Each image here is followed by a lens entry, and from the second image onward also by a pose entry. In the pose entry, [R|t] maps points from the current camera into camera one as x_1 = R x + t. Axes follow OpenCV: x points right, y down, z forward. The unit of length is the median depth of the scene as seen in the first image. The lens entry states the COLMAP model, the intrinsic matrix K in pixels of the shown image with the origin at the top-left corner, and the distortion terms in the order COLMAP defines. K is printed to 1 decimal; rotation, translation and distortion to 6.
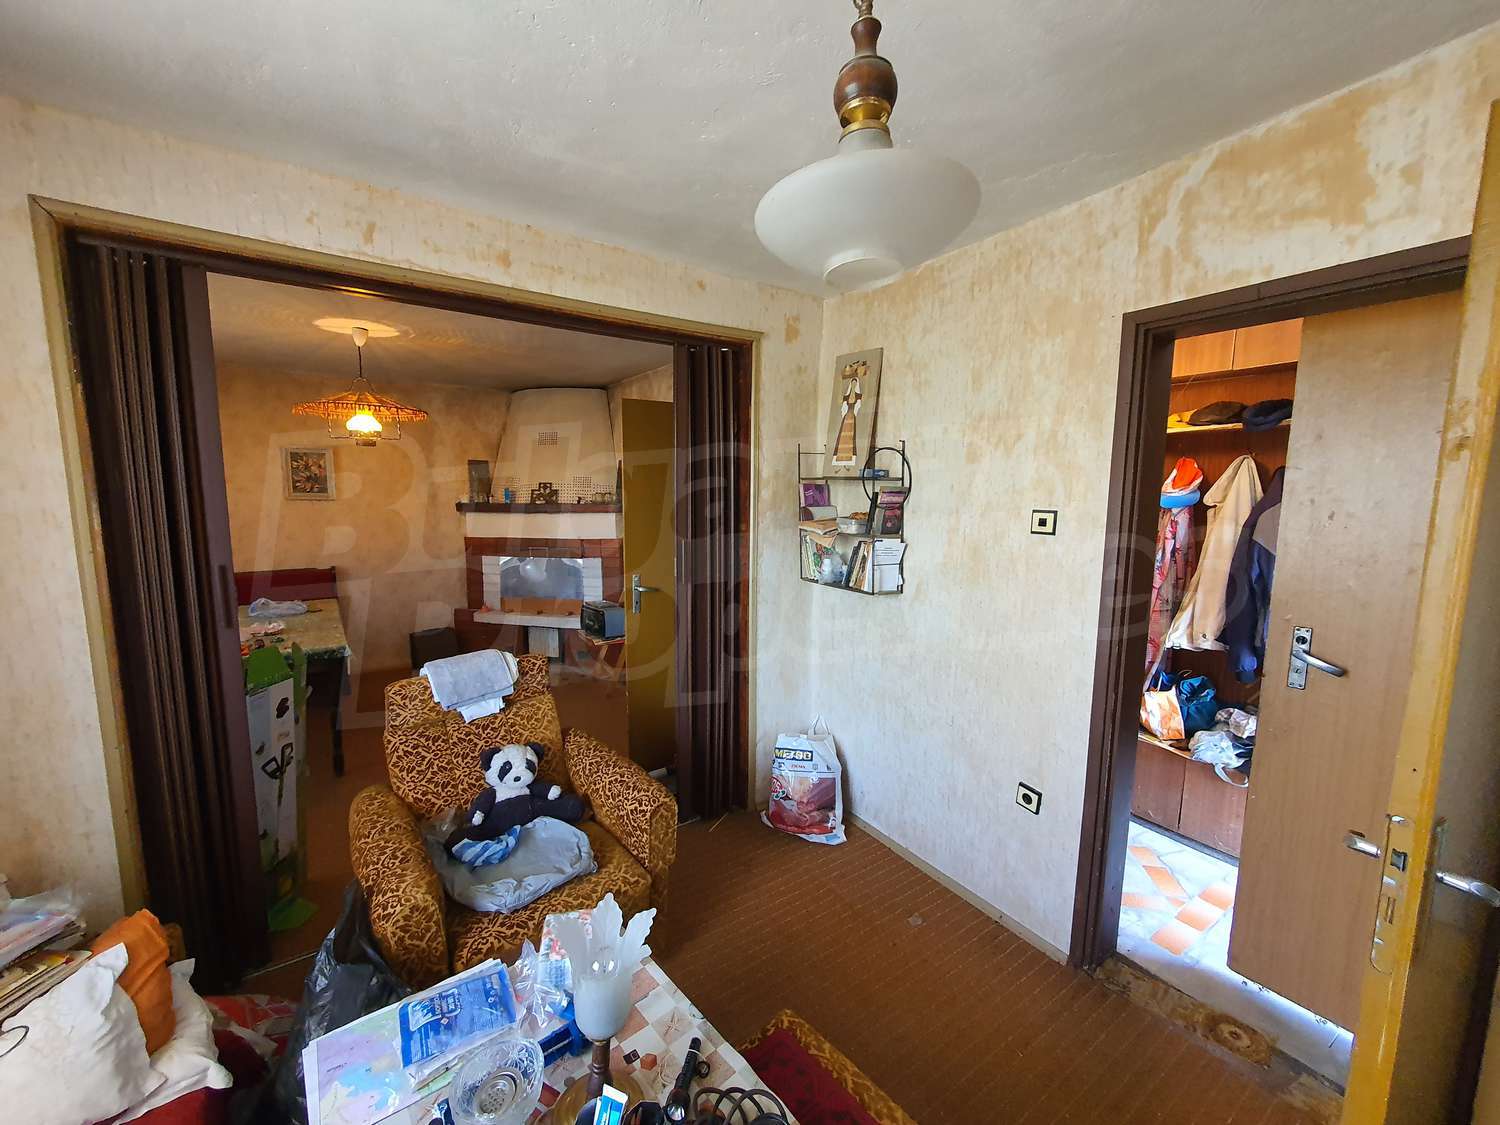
lens RADIAL K [[596.4, 0, 748.4], [0, 596.4, 564.4], [0, 0, 1]] dist [-0.002791, 0.000028]
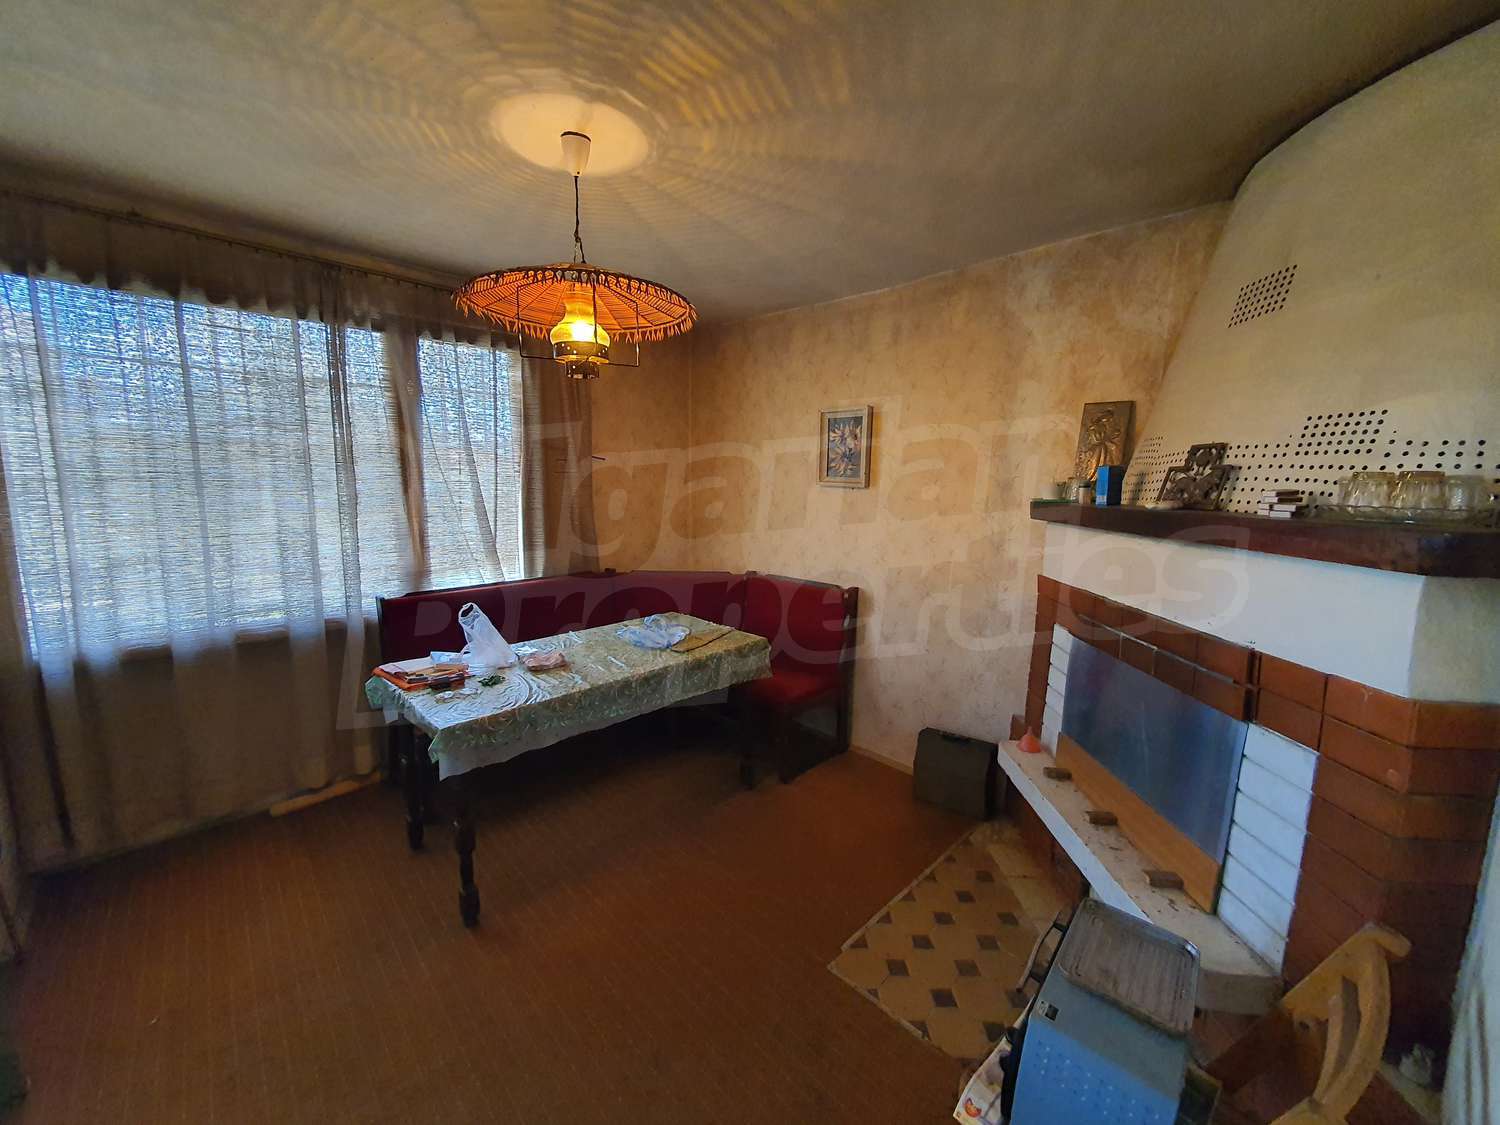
lens RADIAL K [[596.4, 0, 747.6], [0, 596.4, 563.0], [0, 0, 1]] dist [-0.002791, 0.000028]
pose [[0.145799, 0.137857, -0.979662, -0.061256], [-0.131022, 0.984212, 0.118998, -0.081485], [0.980600, 0.111008, 0.161559, 0.716580]]
